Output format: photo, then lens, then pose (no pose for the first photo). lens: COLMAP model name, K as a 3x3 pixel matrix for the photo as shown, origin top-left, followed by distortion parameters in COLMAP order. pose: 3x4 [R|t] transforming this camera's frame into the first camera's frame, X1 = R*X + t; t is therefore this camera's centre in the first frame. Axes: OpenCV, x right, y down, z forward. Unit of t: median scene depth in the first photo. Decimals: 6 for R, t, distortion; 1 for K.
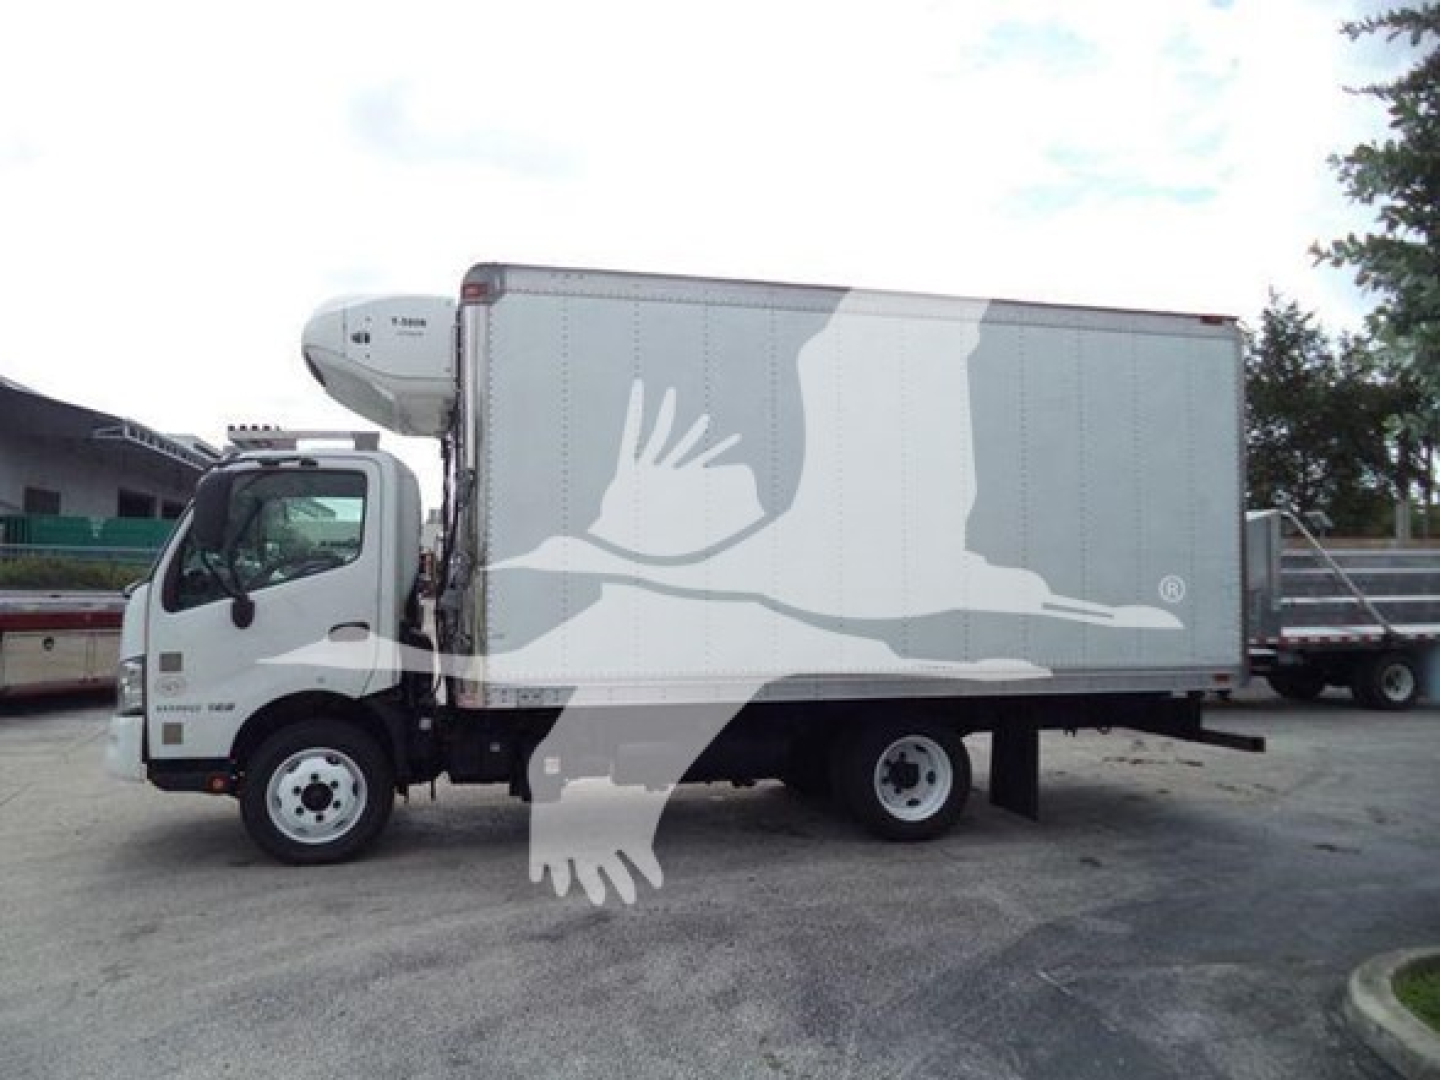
lens RADIAL K [[1185.9, 0, 728.1], [0, 1185.9, 542.7], [0, 0, 1]] dist [0.008511, -0.017379]
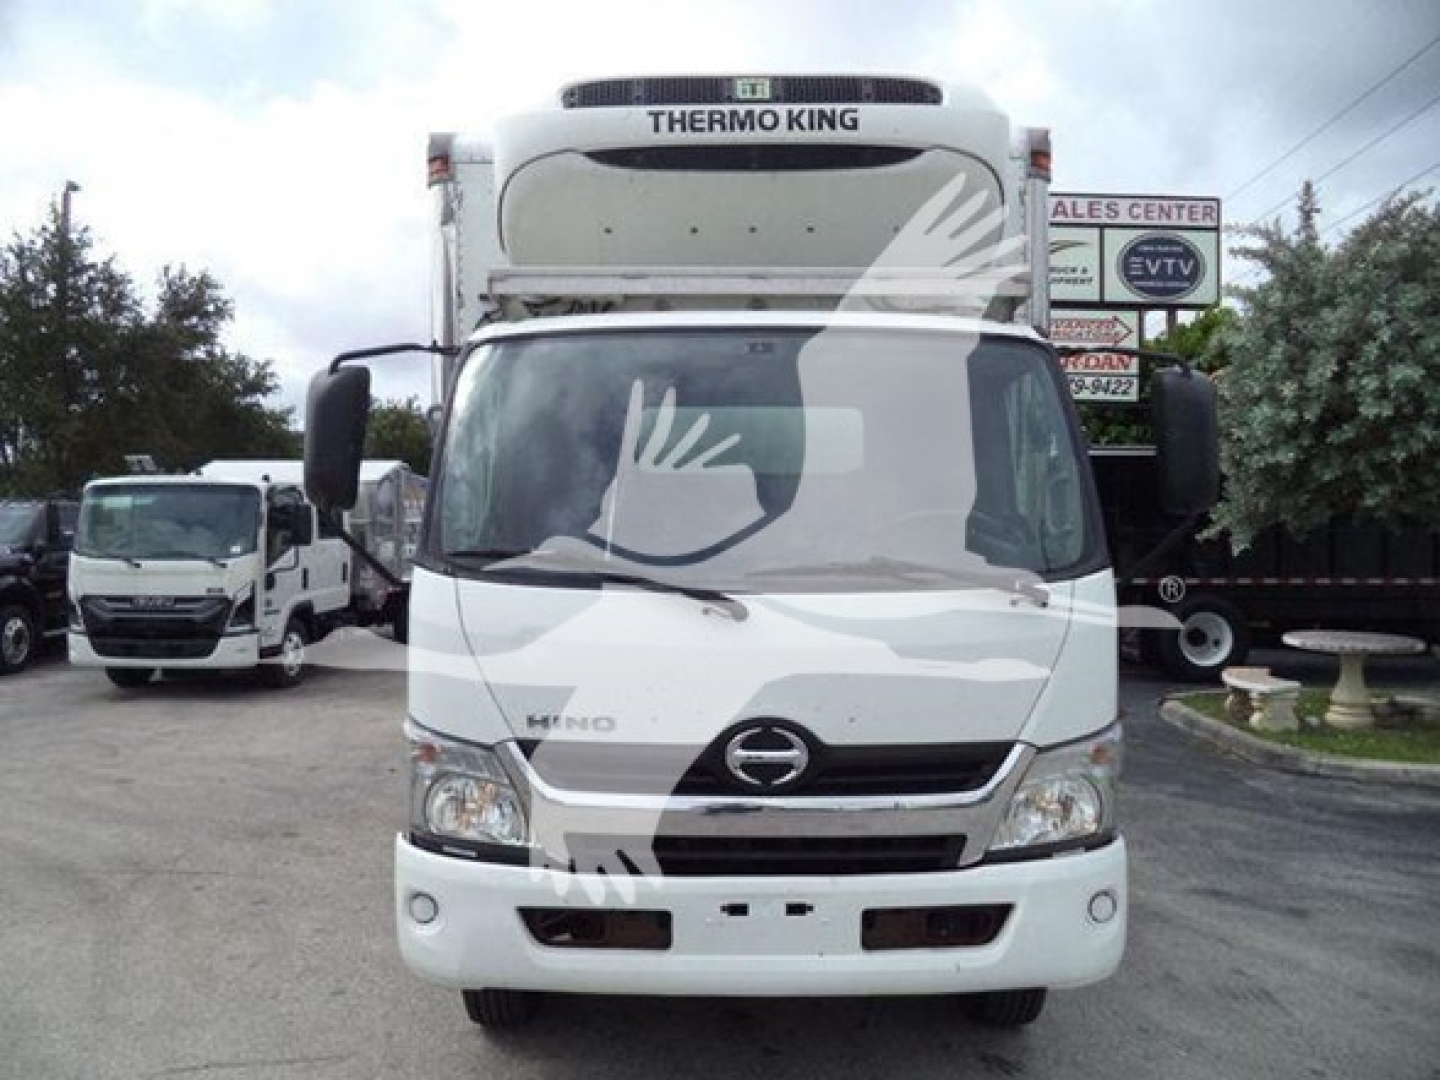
lens RADIAL K [[1185.9, 0, 716.4], [0, 1185.9, 533.8], [0, 0, 1]] dist [0.008511, -0.017379]
pose [[0.226352, -0.008261, 0.974011, -0.998640], [-0.034109, 0.999283, 0.016403, 0.016572], [-0.973448, -0.036936, 0.225908, 1.035824]]
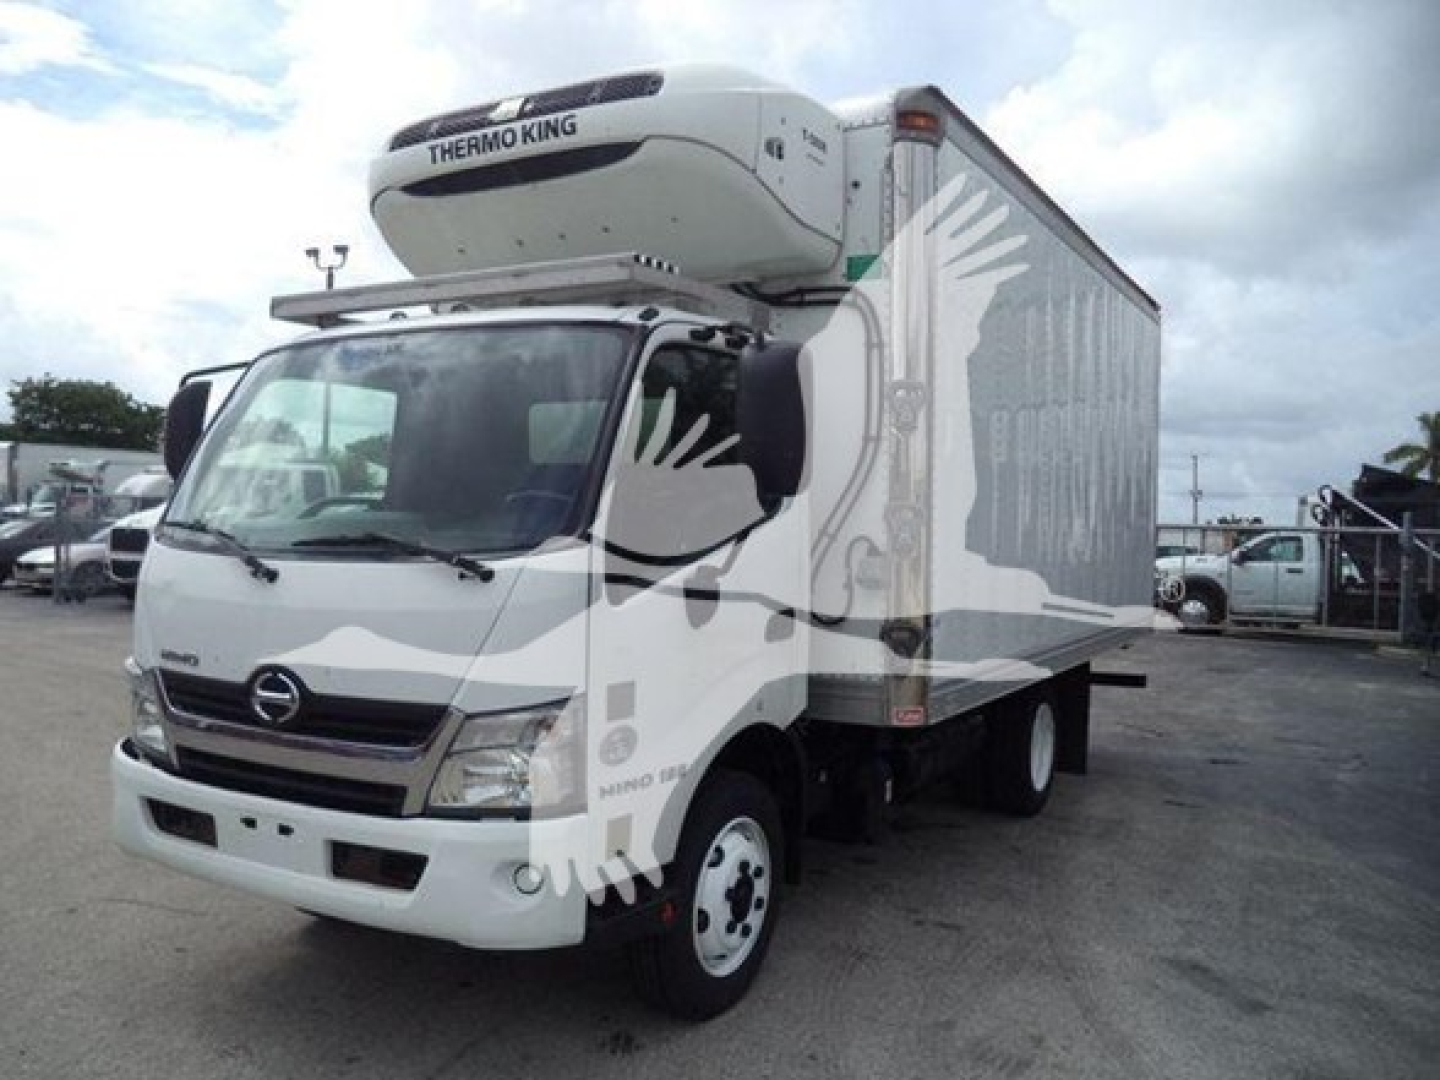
lens RADIAL K [[1185.9, 0, 710.4], [0, 1185.9, 533.6], [0, 0, 1]] dist [0.008511, -0.017379]
pose [[0.700595, 0.007335, 0.713522, -0.792497], [-0.041891, 0.998645, 0.030866, 0.010102], [-0.712329, -0.051515, 0.699953, 0.597210]]
